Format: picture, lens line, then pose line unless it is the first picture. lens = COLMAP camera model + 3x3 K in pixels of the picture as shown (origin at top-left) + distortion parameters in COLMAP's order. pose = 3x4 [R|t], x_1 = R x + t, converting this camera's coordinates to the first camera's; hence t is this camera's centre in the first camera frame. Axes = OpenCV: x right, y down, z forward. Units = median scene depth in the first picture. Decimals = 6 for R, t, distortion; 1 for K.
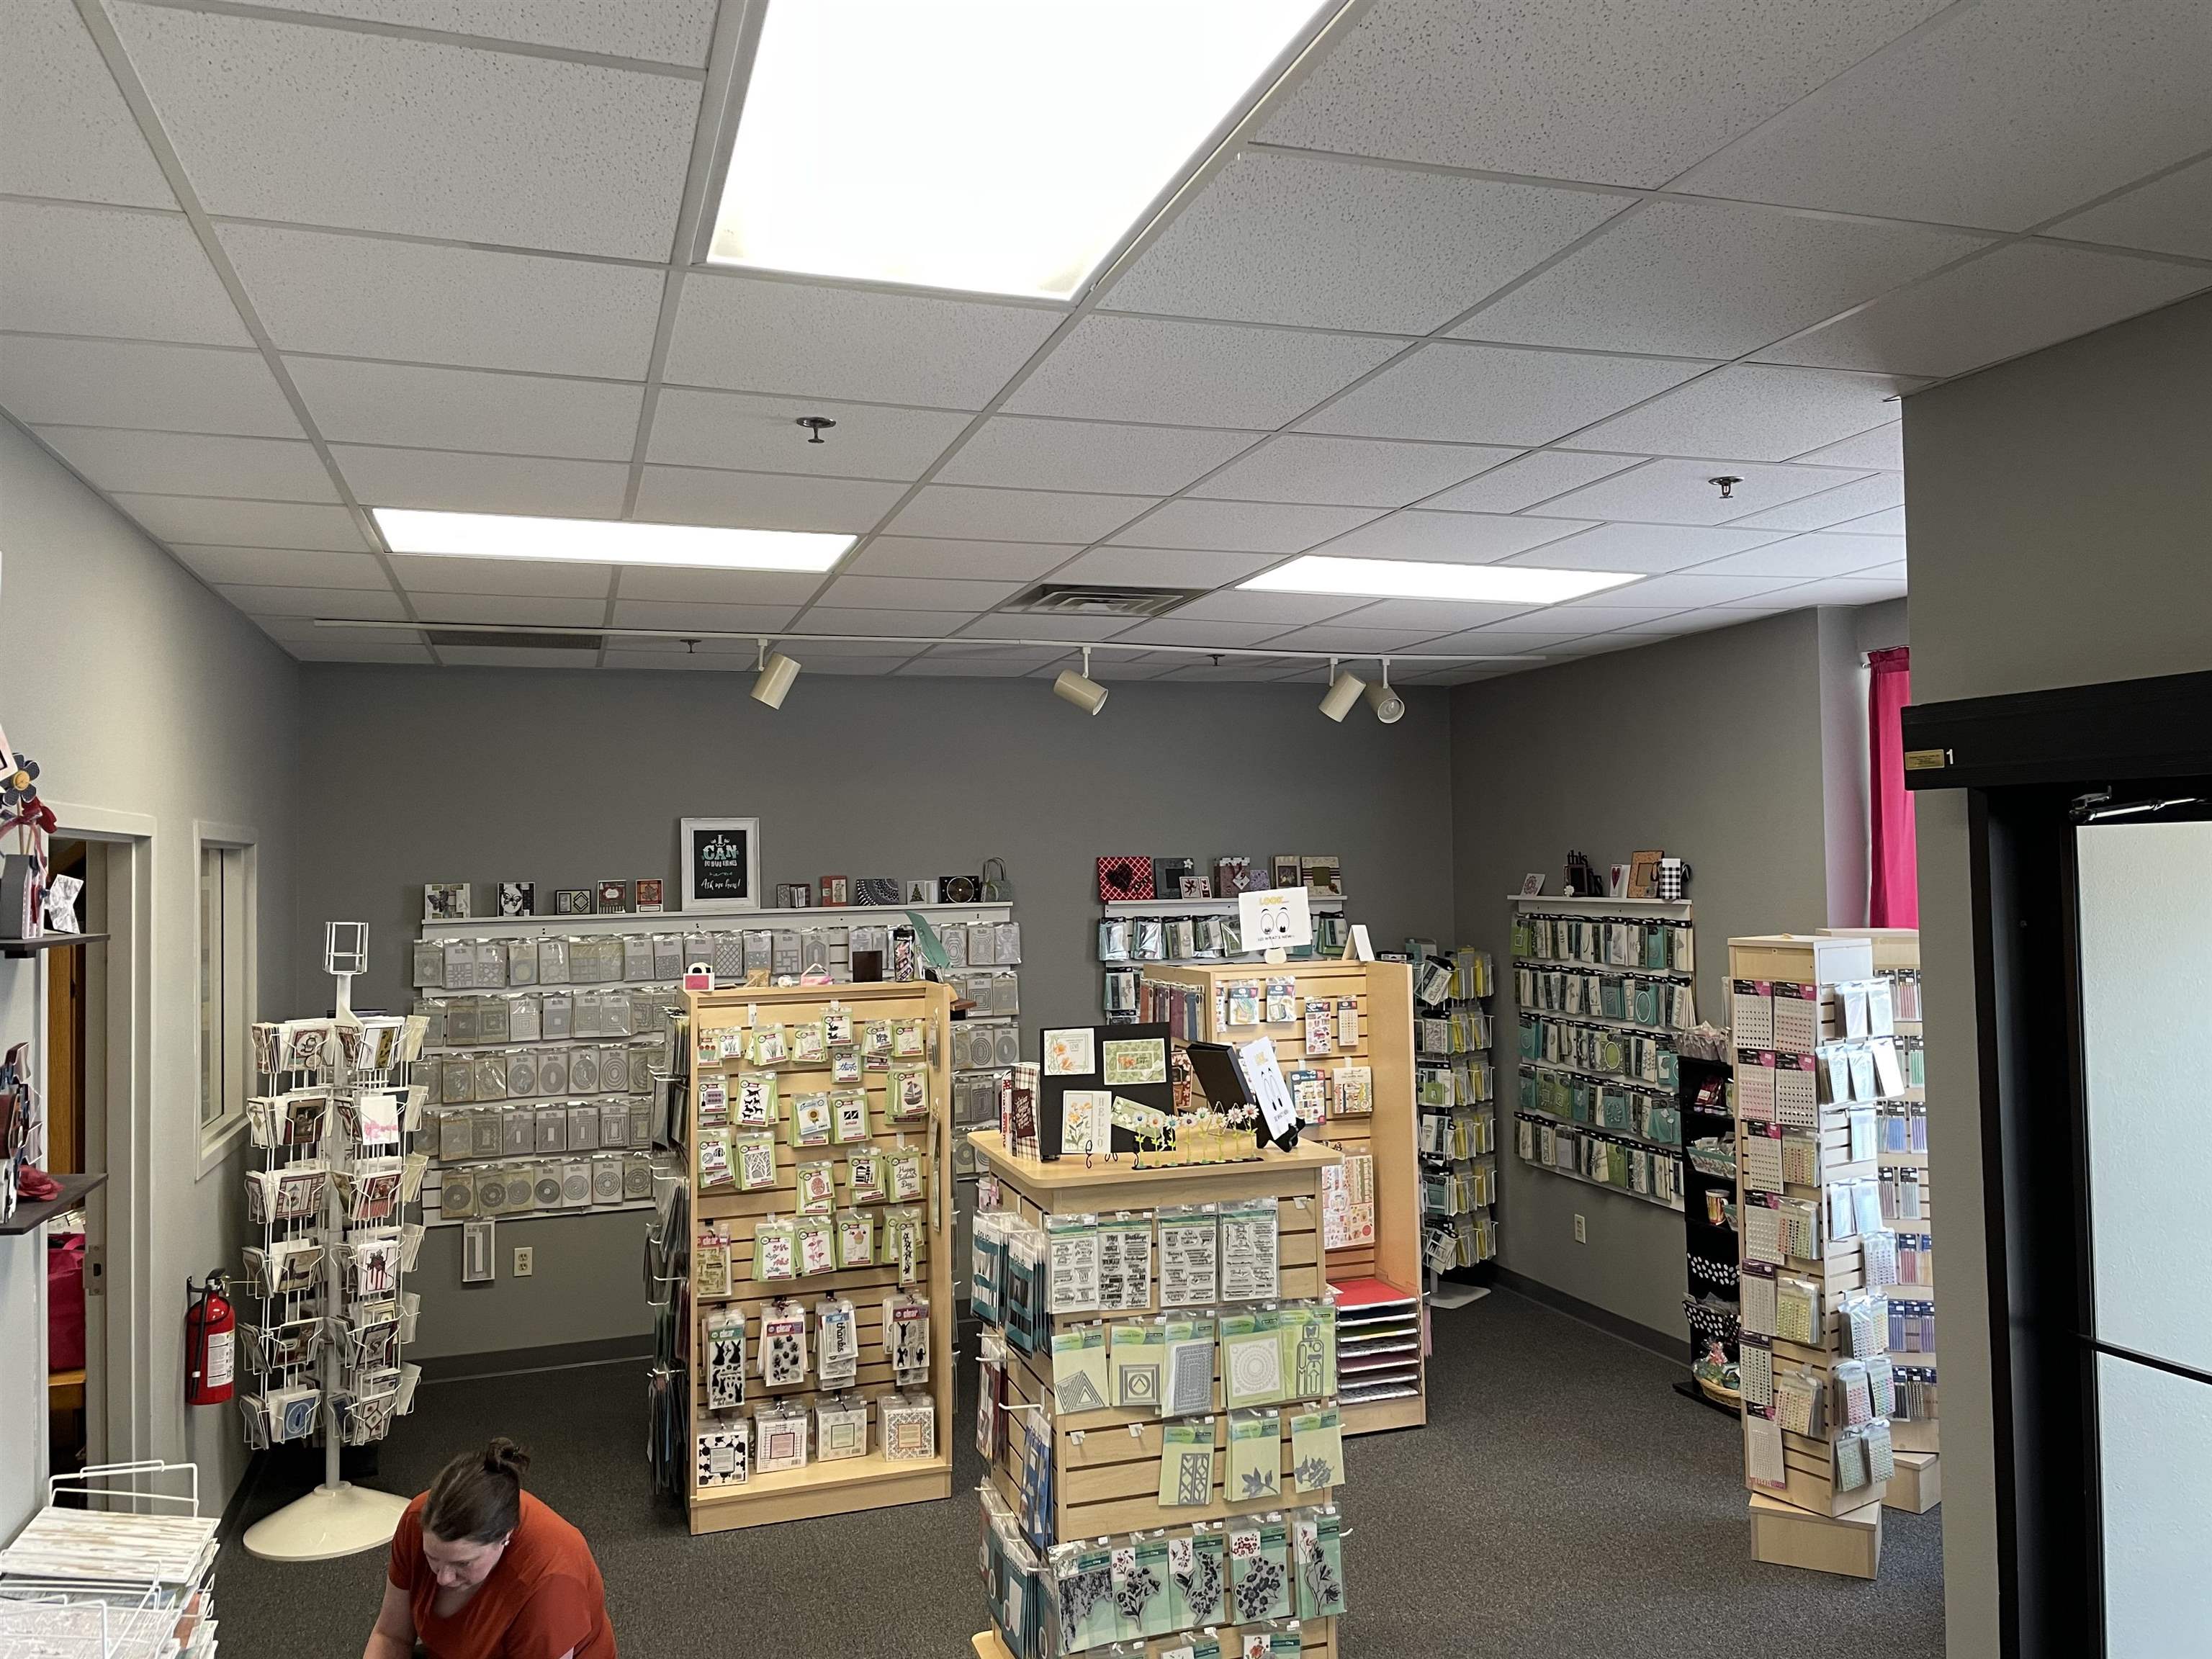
lens RADIAL K [[1653.1, 0, 1106.0], [0, 1653.1, 829.5], [0, 0, 1]] dist [0.084958, -0.097622]
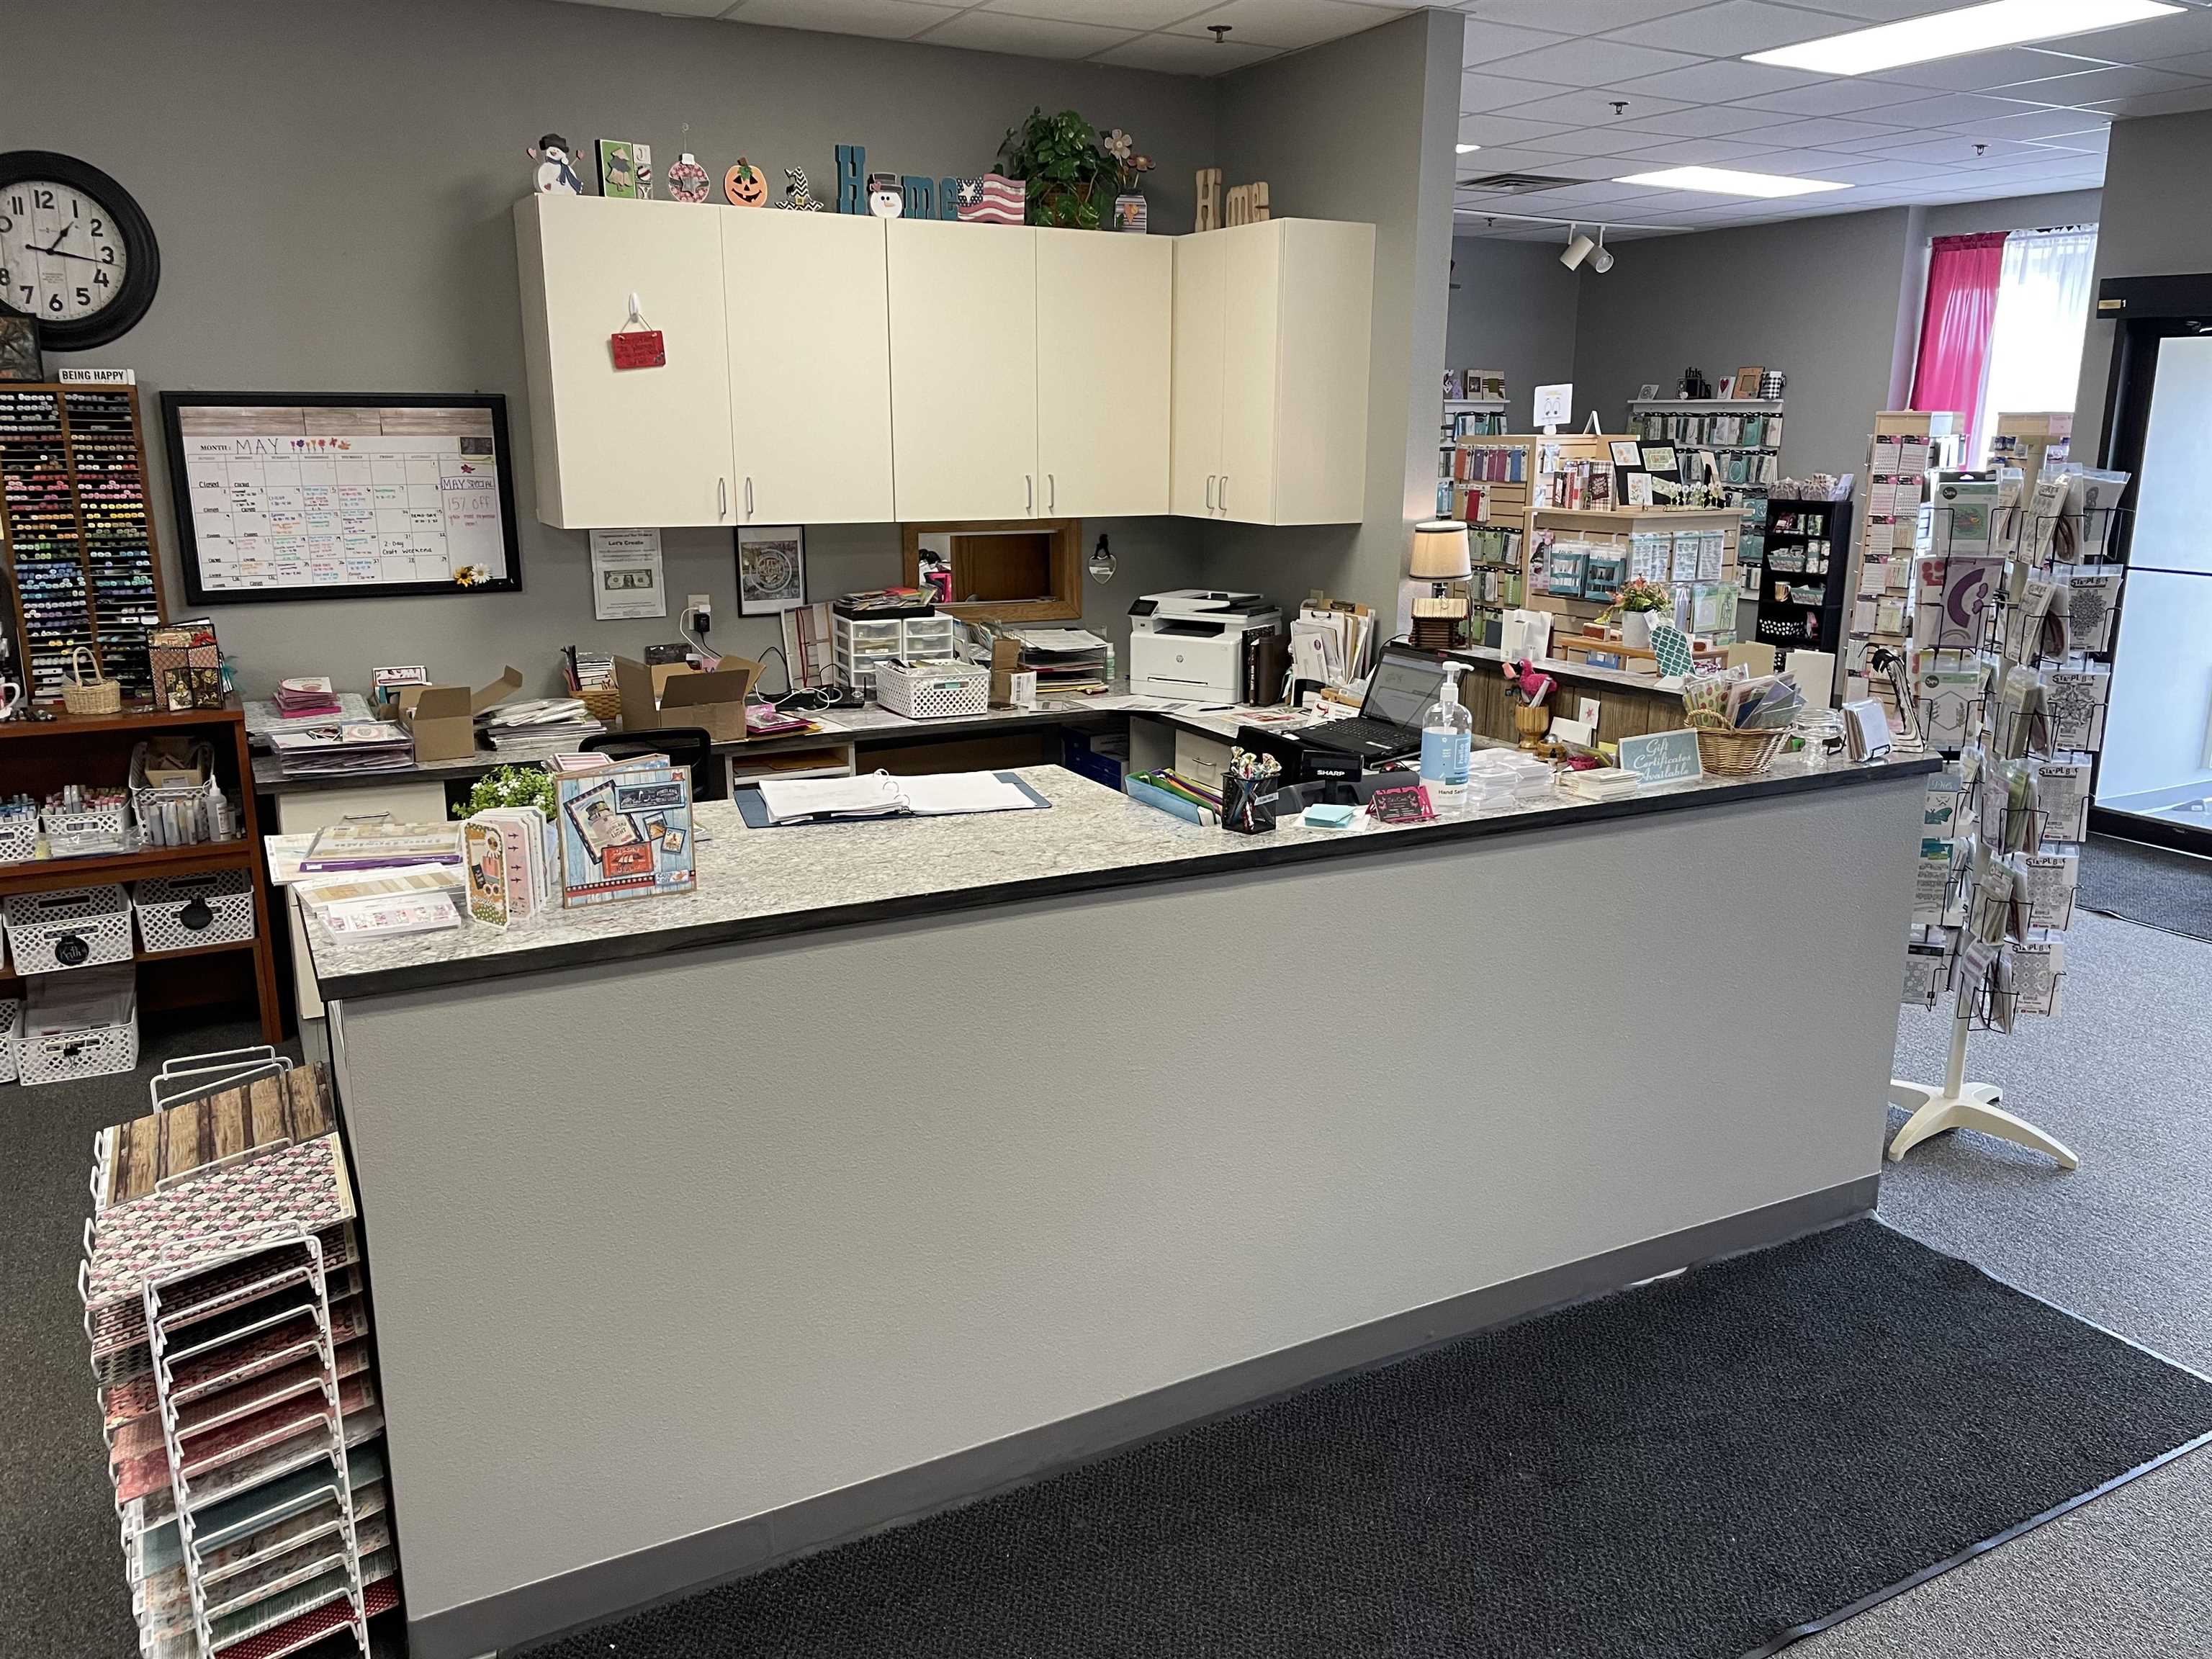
lens RADIAL K [[1653.1, 0, 1106.0], [0, 1653.1, 829.5], [0, 0, 1]] dist [0.084958, -0.097622]
pose [[0.984012, -0.019073, 0.177079, -0.581890], [-0.028316, 0.964849, 0.261275, 0.040062], [-0.175838, -0.262112, 0.948883, -0.504471]]
